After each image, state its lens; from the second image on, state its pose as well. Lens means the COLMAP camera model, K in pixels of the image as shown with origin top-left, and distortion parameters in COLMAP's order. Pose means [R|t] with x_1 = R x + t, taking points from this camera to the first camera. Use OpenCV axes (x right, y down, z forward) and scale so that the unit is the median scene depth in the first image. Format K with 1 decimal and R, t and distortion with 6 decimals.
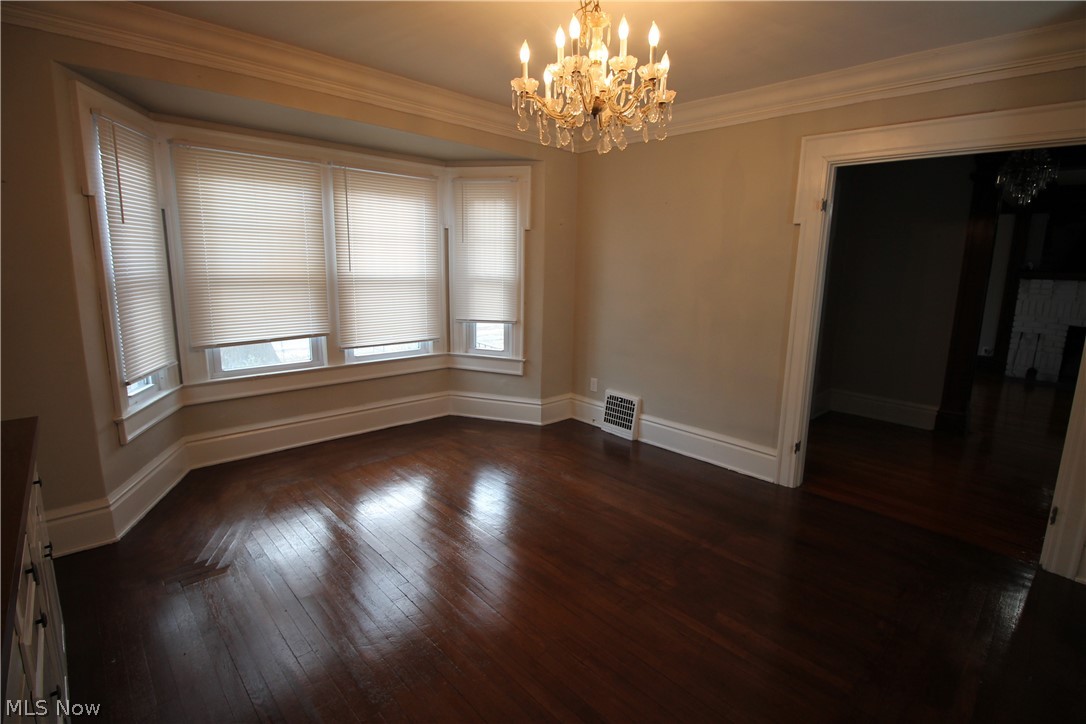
lens RADIAL K [[515.5, 0, 543.0], [0, 515.5, 362.0], [0, 0, 1]] dist [-0.025147, -0.000236]
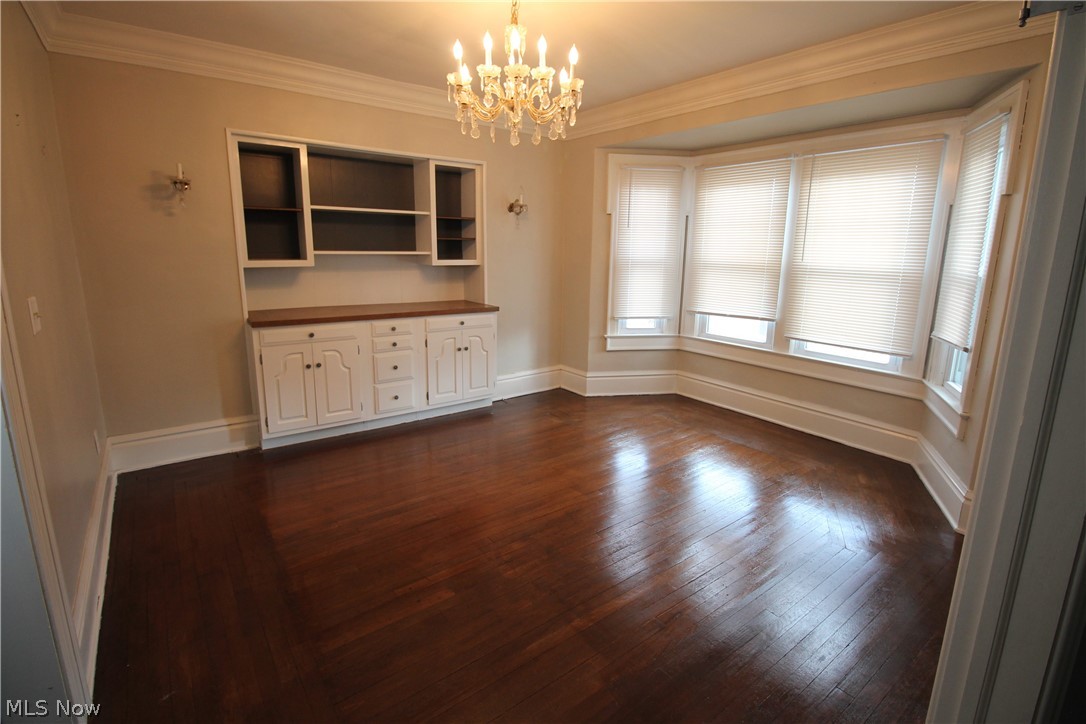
lens RADIAL K [[507.2, 0, 544.7], [0, 507.2, 347.8], [0, 0, 1]] dist [0.001944, 0.000152]
pose [[-0.105933, 0.176279, -0.978623, 0.775408], [-0.207161, 0.958654, 0.195107, -0.123805], [0.972555, 0.223401, -0.065035, 0.727655]]
